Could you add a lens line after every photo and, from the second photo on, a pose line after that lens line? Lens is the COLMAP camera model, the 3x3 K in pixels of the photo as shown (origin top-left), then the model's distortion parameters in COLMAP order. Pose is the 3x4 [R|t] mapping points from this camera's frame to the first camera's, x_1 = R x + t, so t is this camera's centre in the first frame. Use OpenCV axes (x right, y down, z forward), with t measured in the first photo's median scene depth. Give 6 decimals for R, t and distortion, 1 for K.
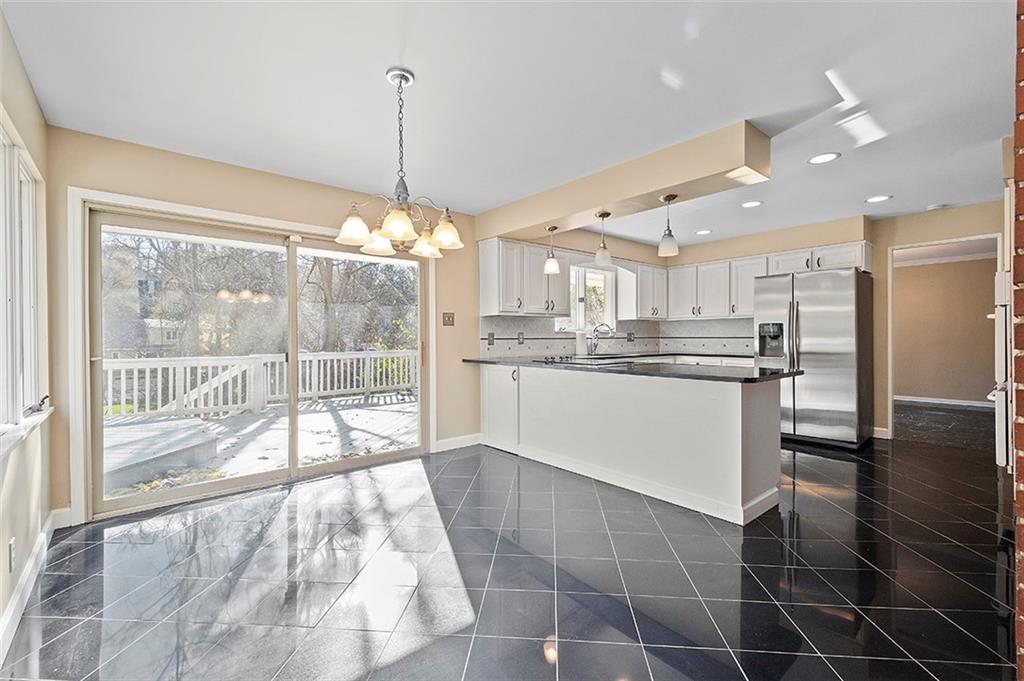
lens RADIAL K [[448.6, 0, 507.4], [0, 448.6, 338.3], [0, 0, 1]] dist [0.005301, -0.002173]
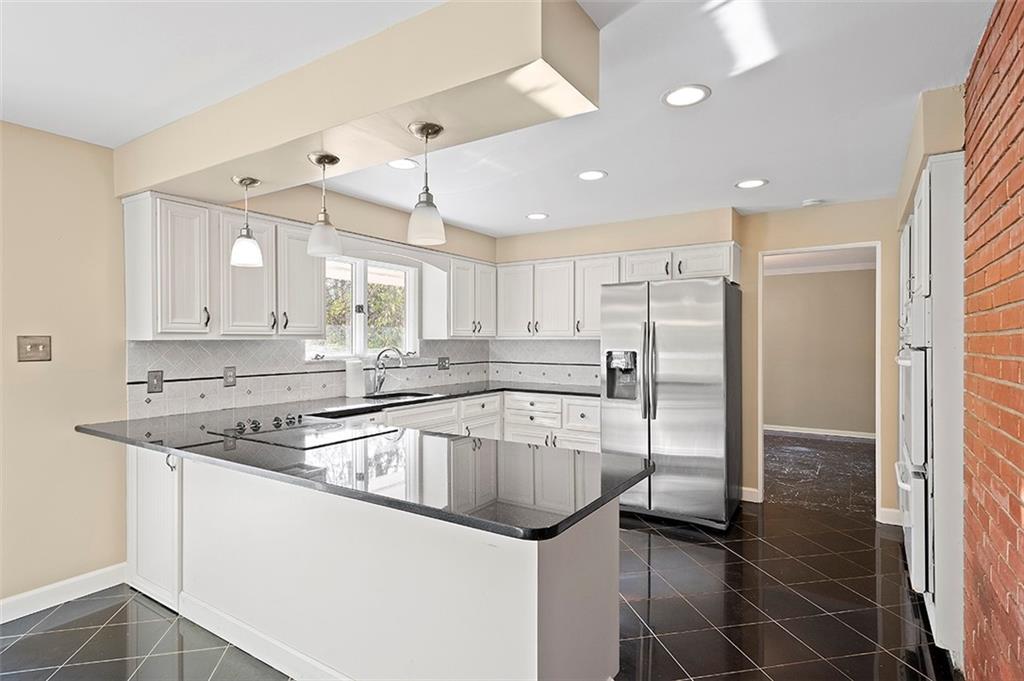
lens RADIAL K [[528.5, 0, 512.3], [0, 528.5, 338.2], [0, 0, 1]] dist [0.008016, 0.000691]
pose [[0.958010, 0.006518, 0.286662, 0.184802], [-0.004701, 0.999964, -0.007026, -0.046620], [-0.286697, 0.005383, 0.958006, 0.255922]]
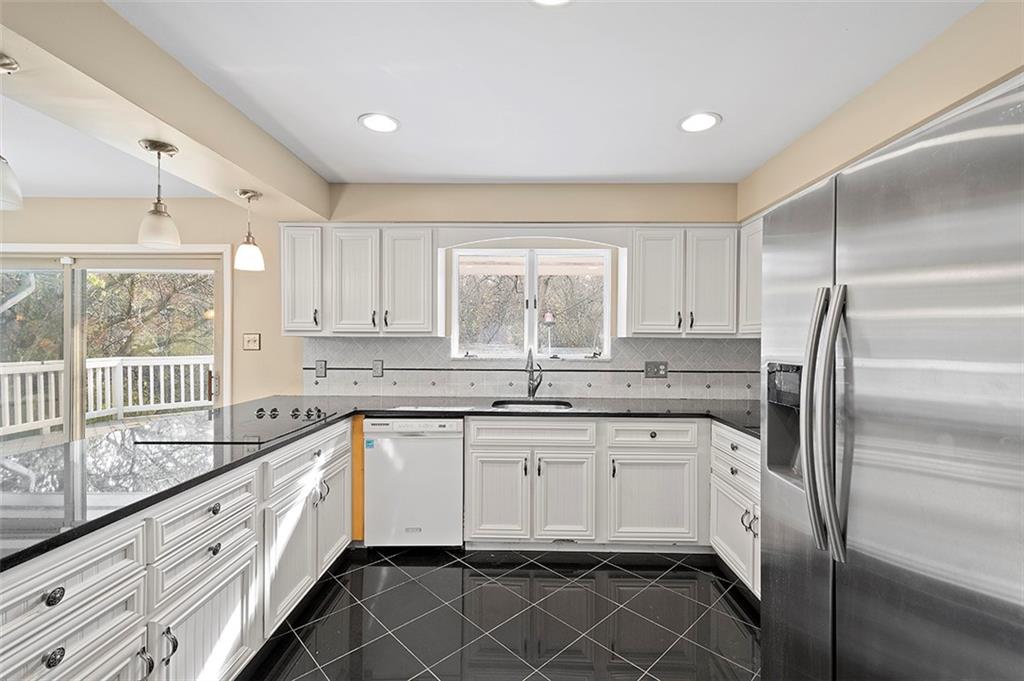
lens RADIAL K [[448.6, 0, 515.4], [0, 448.6, 343.0], [0, 0, 1]] dist [0.005301, -0.002173]
pose [[0.748519, 0.018086, -0.662866, 0.636843], [-0.010738, 0.999828, 0.015155, -0.051074], [0.663026, -0.004226, 0.748585, 0.649331]]
